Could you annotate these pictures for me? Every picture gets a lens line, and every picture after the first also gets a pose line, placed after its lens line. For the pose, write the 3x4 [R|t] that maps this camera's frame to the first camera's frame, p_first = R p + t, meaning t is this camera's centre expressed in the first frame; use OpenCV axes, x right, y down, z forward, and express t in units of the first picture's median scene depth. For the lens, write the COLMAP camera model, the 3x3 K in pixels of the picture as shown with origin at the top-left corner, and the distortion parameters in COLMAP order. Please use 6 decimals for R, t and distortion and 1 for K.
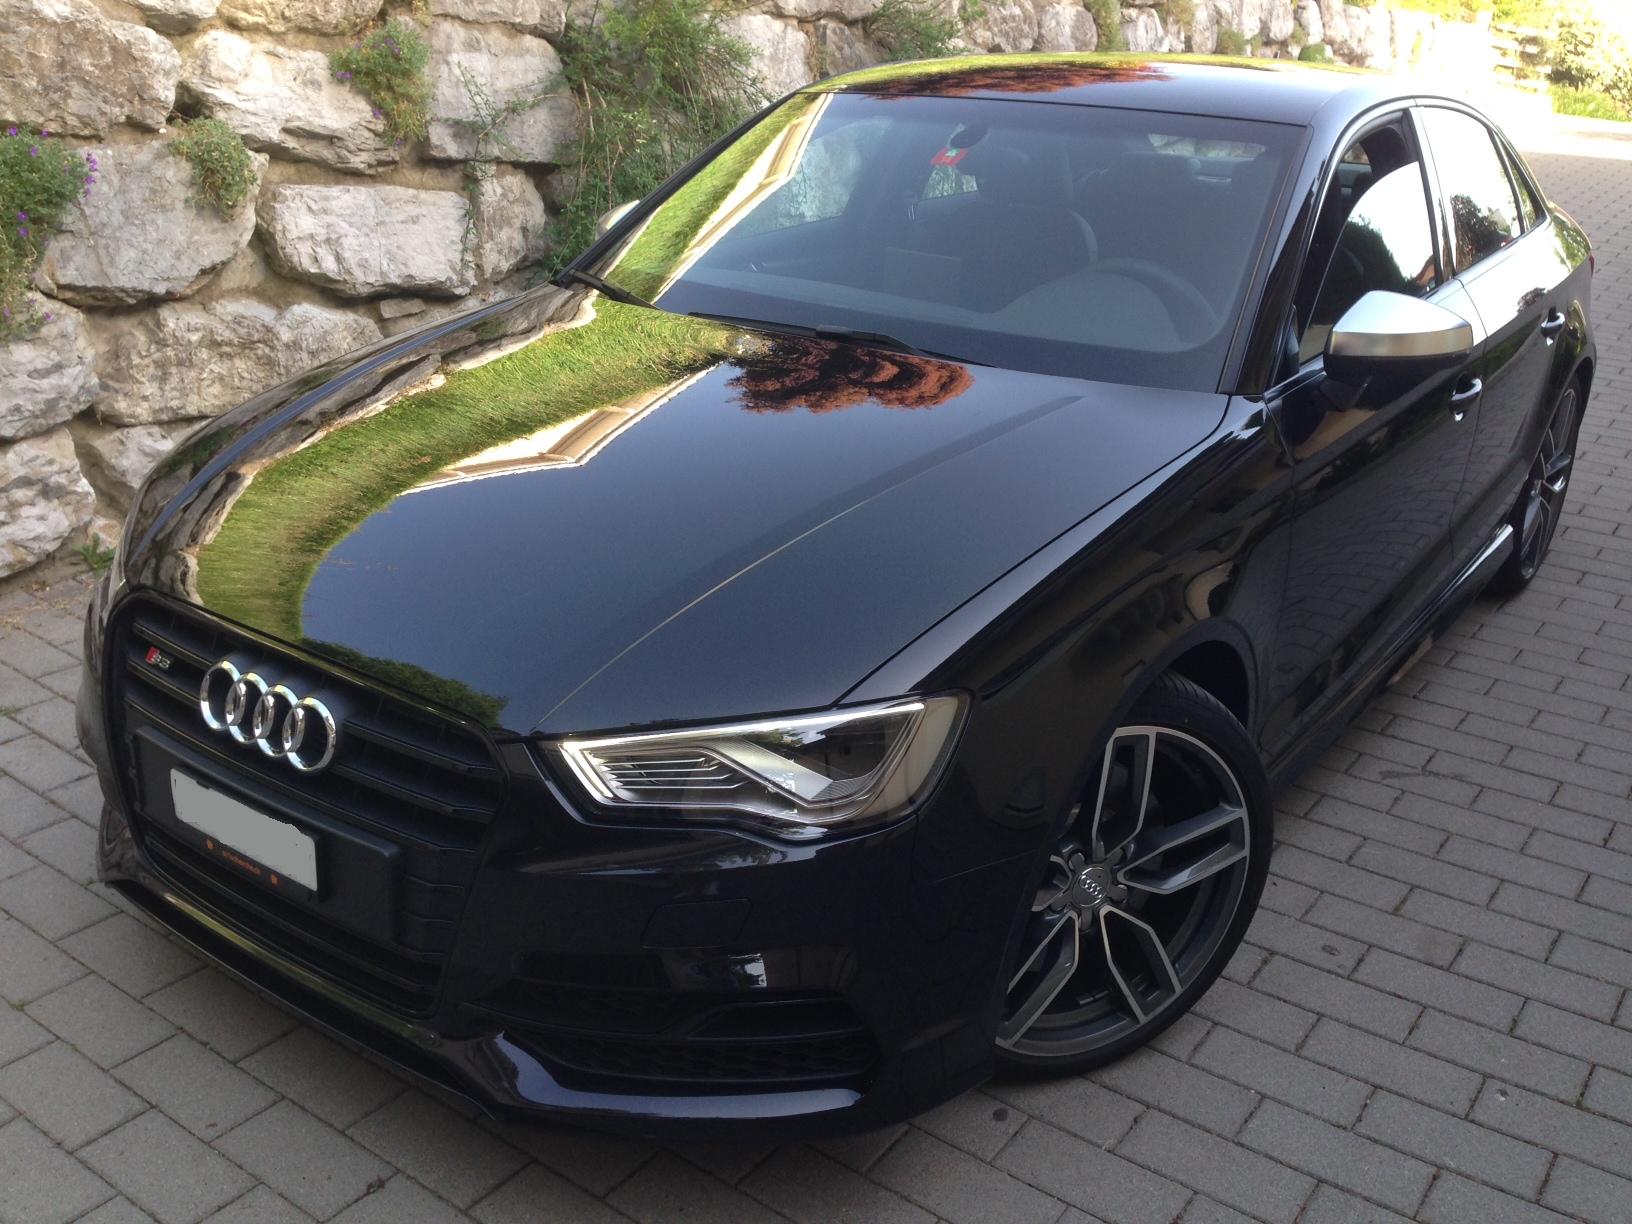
lens RADIAL K [[1554.8, 0, 816.0], [0, 1554.8, 612.0], [0, 0, 1]] dist [0.159104, -0.309748]
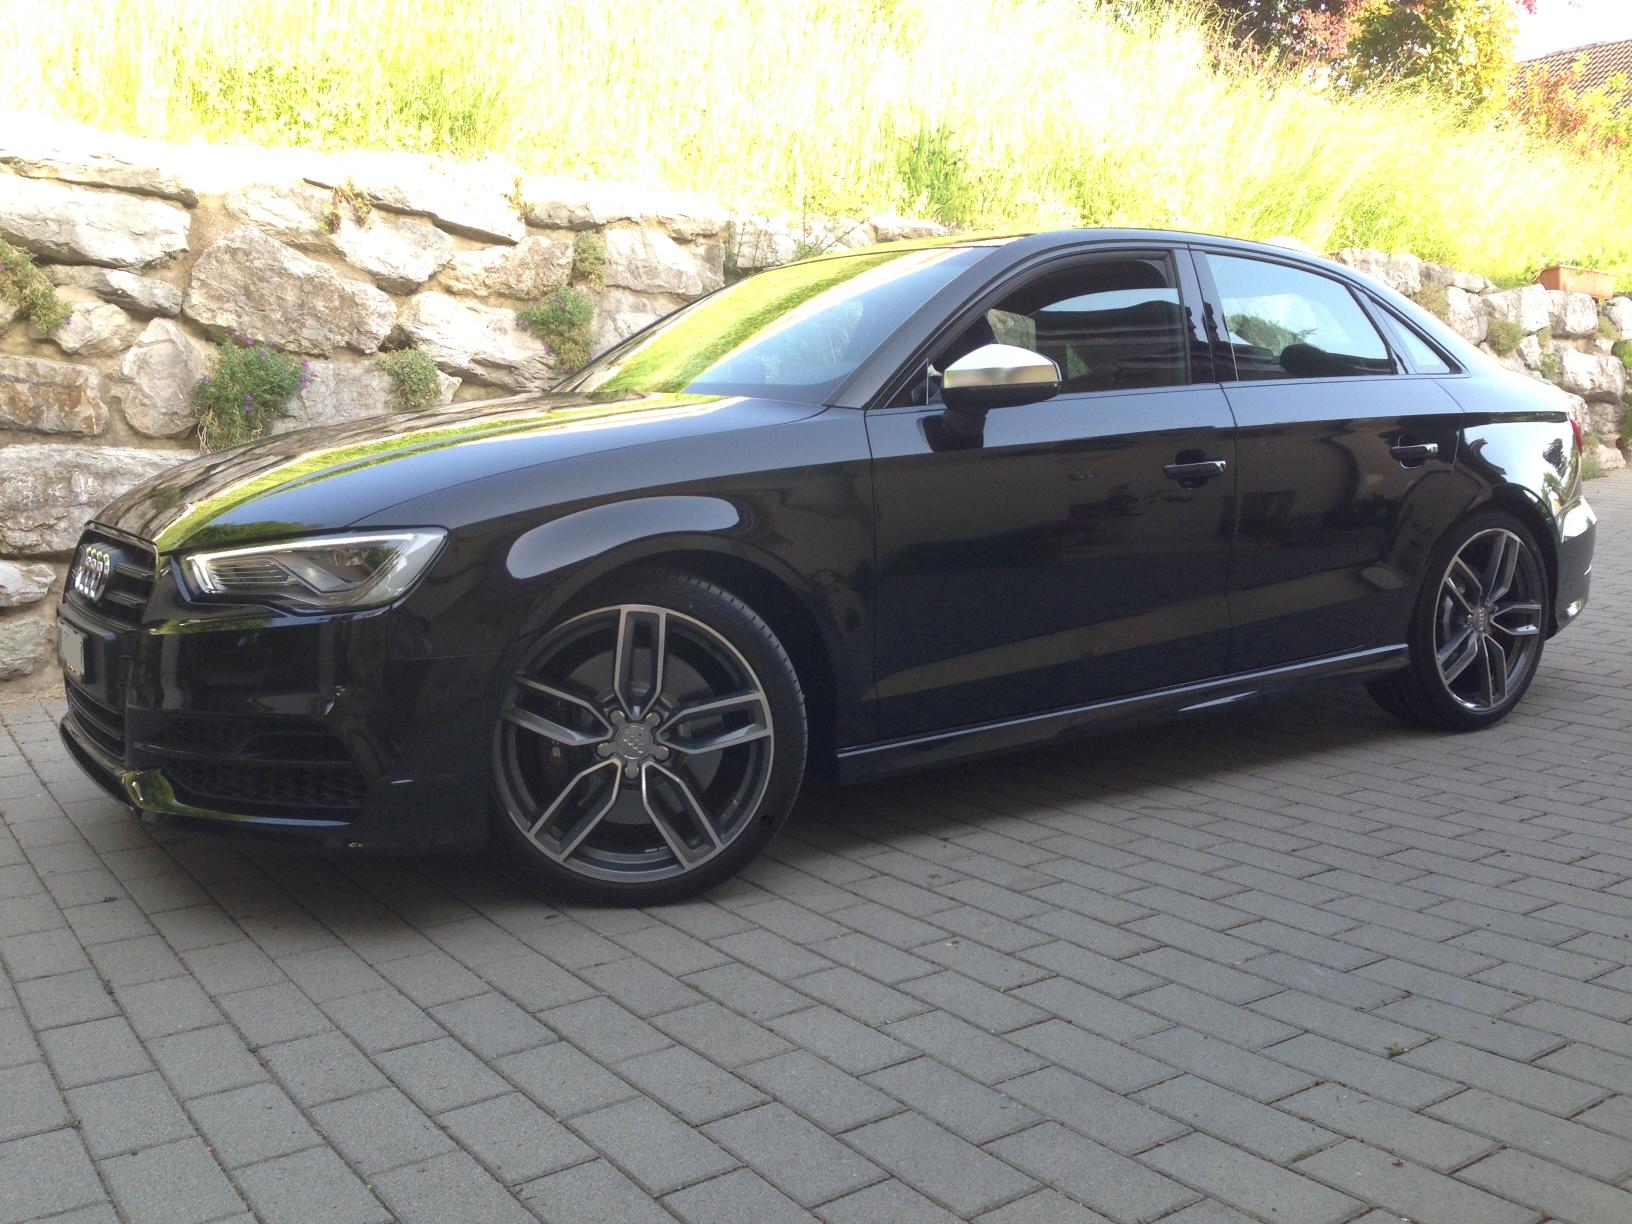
lens RADIAL K [[1554.8, 0, 816.0], [0, 1554.8, 612.0], [0, 0, 1]] dist [0.159104, -0.309748]
pose [[0.939252, 0.005343, -0.343186, 0.441607], [-0.088866, 0.969570, -0.228118, 0.204496], [0.331524, 0.244758, 0.911145, -0.090410]]
